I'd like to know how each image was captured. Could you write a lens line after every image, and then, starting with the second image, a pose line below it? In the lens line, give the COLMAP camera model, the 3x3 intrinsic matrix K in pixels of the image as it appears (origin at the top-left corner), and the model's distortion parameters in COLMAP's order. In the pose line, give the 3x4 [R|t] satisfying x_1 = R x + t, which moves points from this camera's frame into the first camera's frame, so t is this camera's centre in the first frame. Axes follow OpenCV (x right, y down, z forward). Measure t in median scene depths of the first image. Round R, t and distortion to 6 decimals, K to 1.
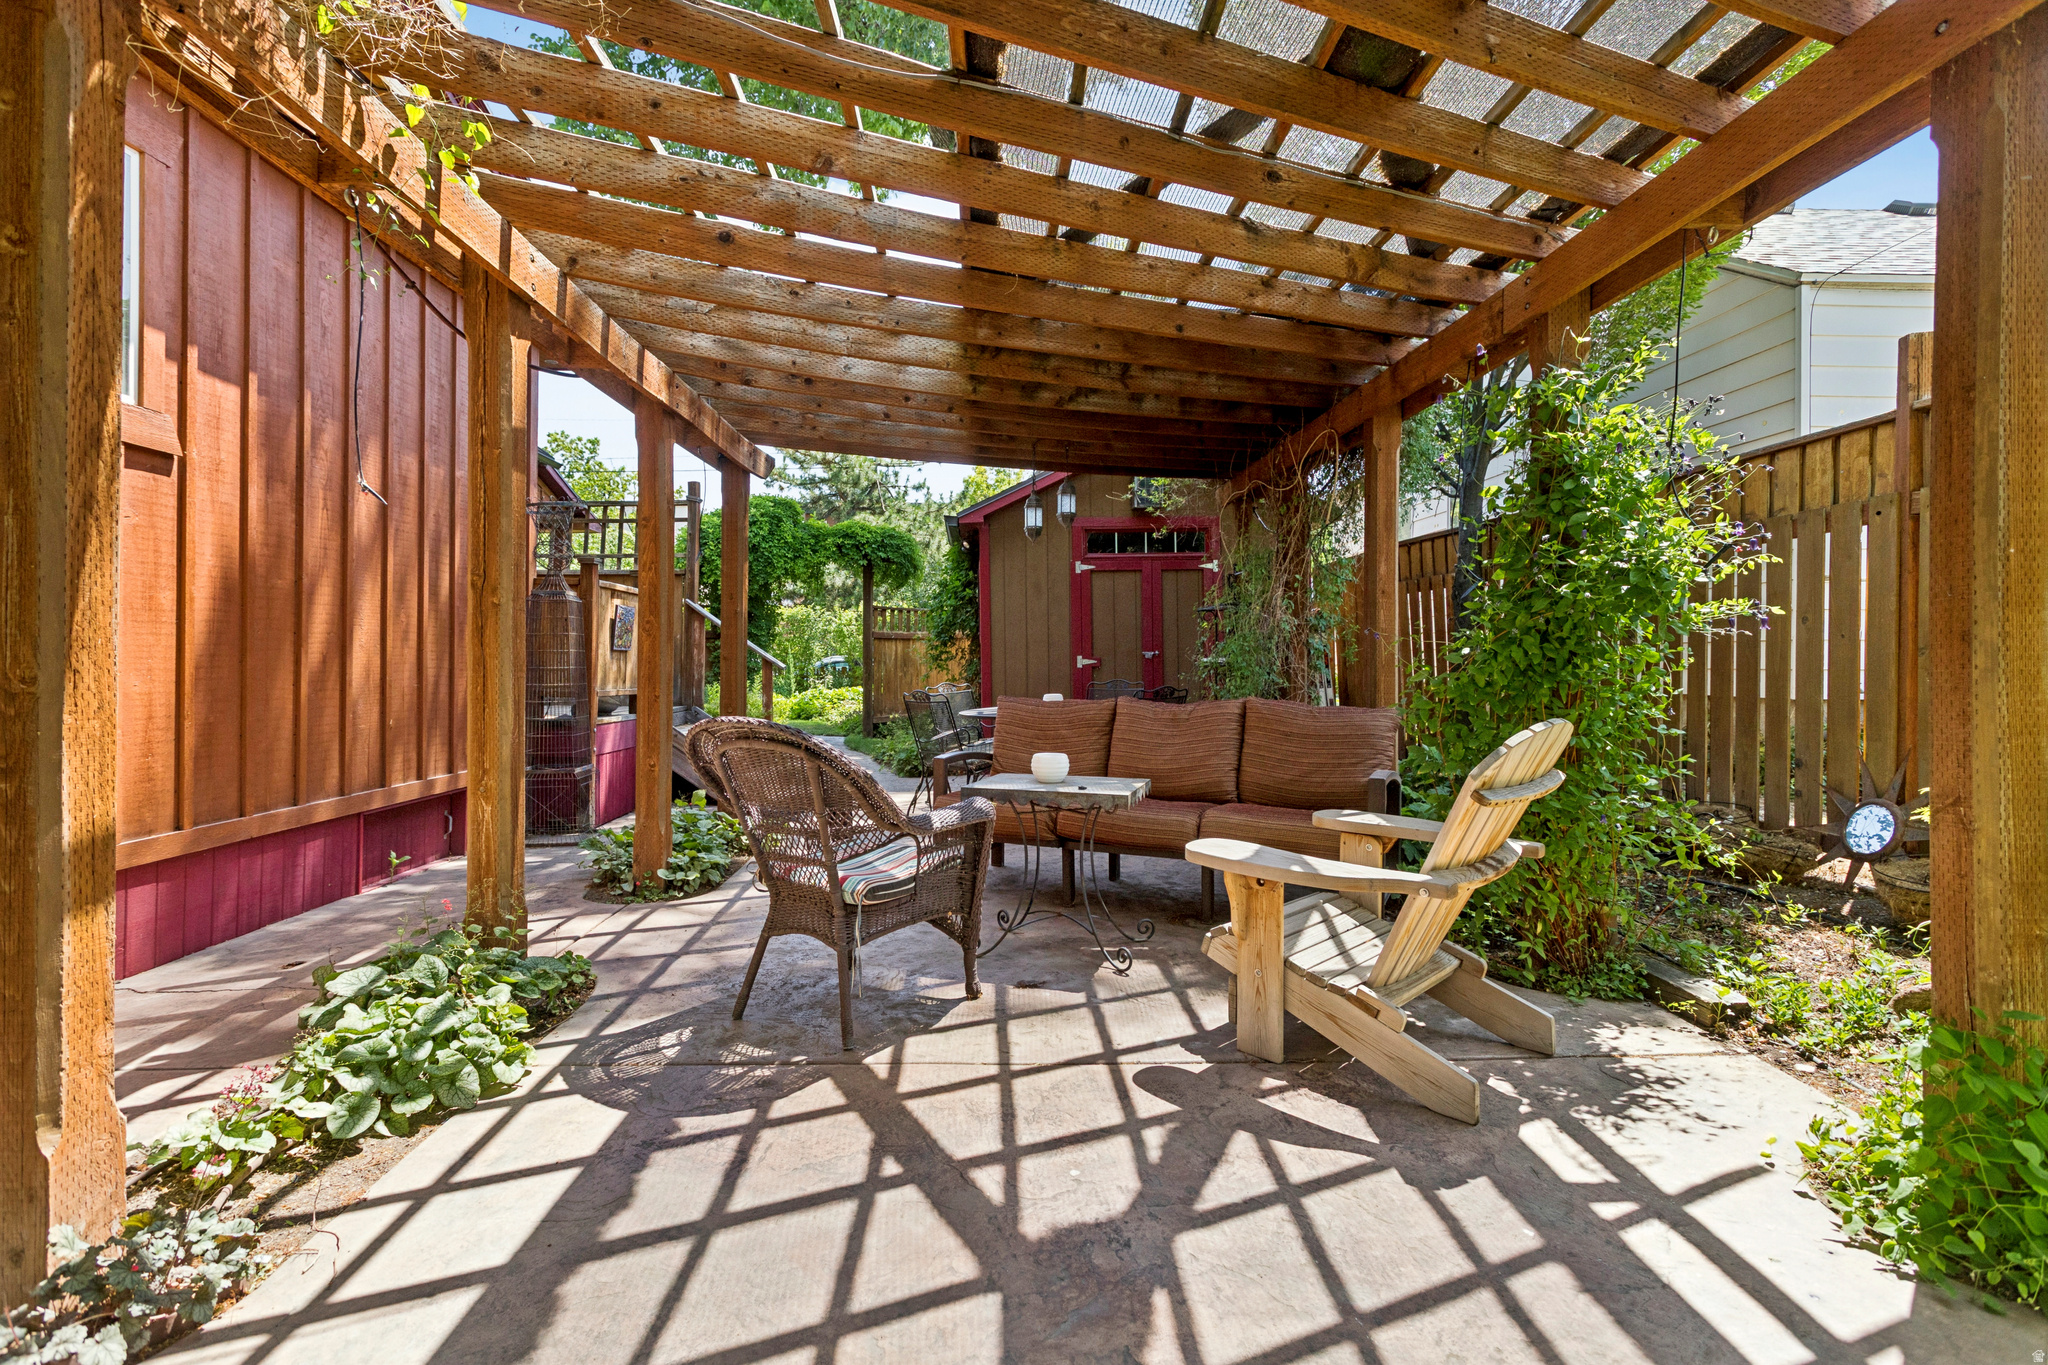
lens RADIAL K [[964.9, 0, 1024.0], [0, 964.9, 682.5], [0, 0, 1]] dist [0.001876, -0.000034]
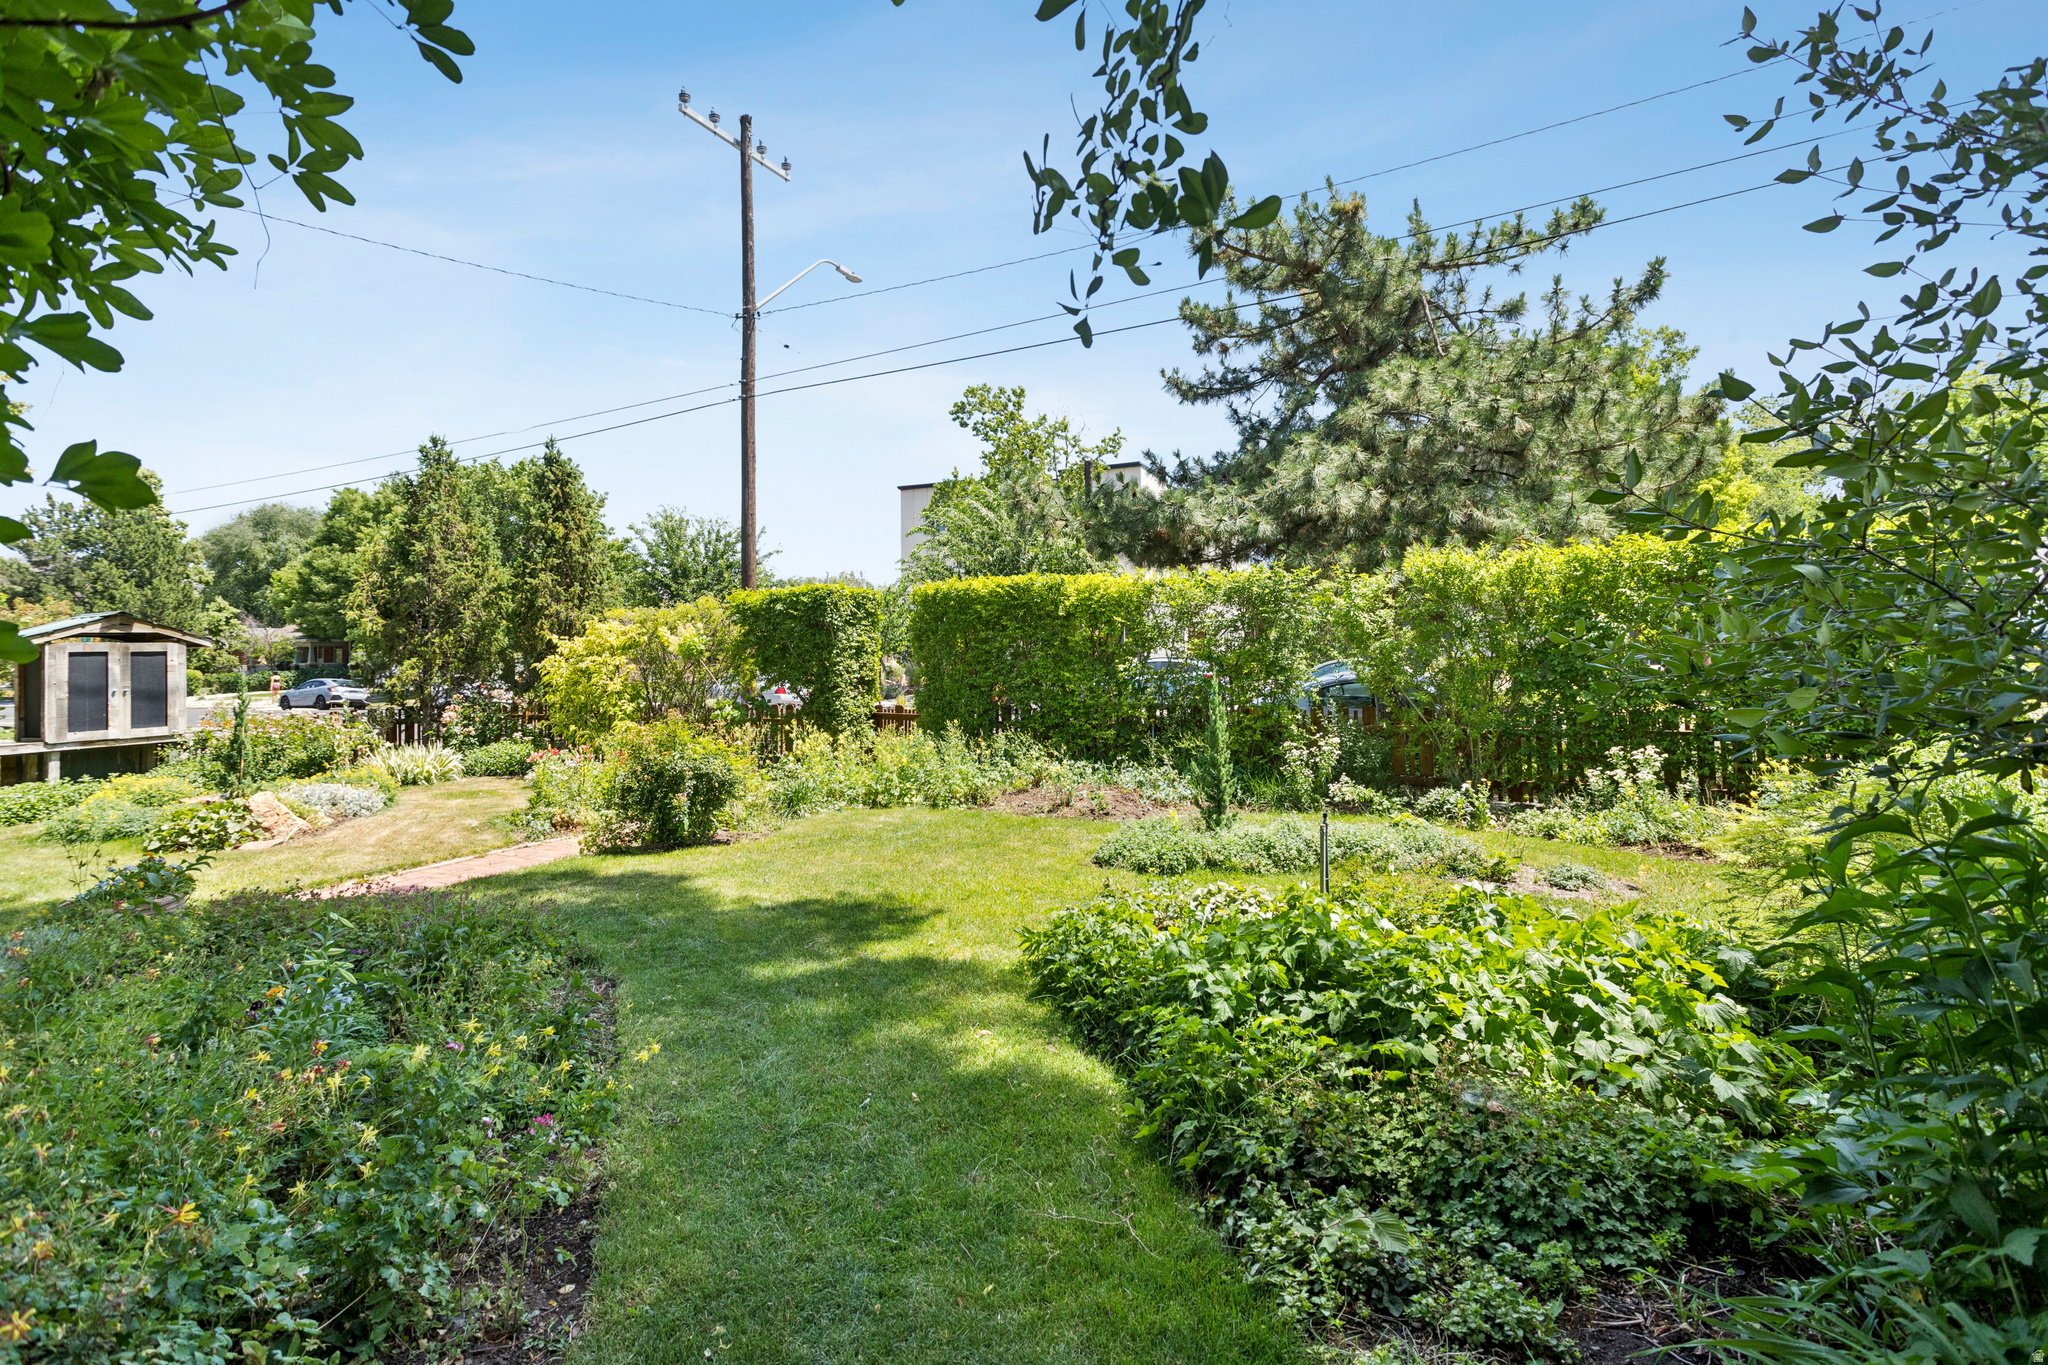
lens RADIAL K [[1015.0, 0, 1044.2], [0, 1015.0, 640.1], [0, 0, 1]] dist [0.000444, 0.000765]
pose [[0.889137, -0.034110, -0.456368, -0.193116], [0.019463, 0.999135, -0.036758, -0.057650], [0.457227, 0.023801, 0.889032, 0.972376]]
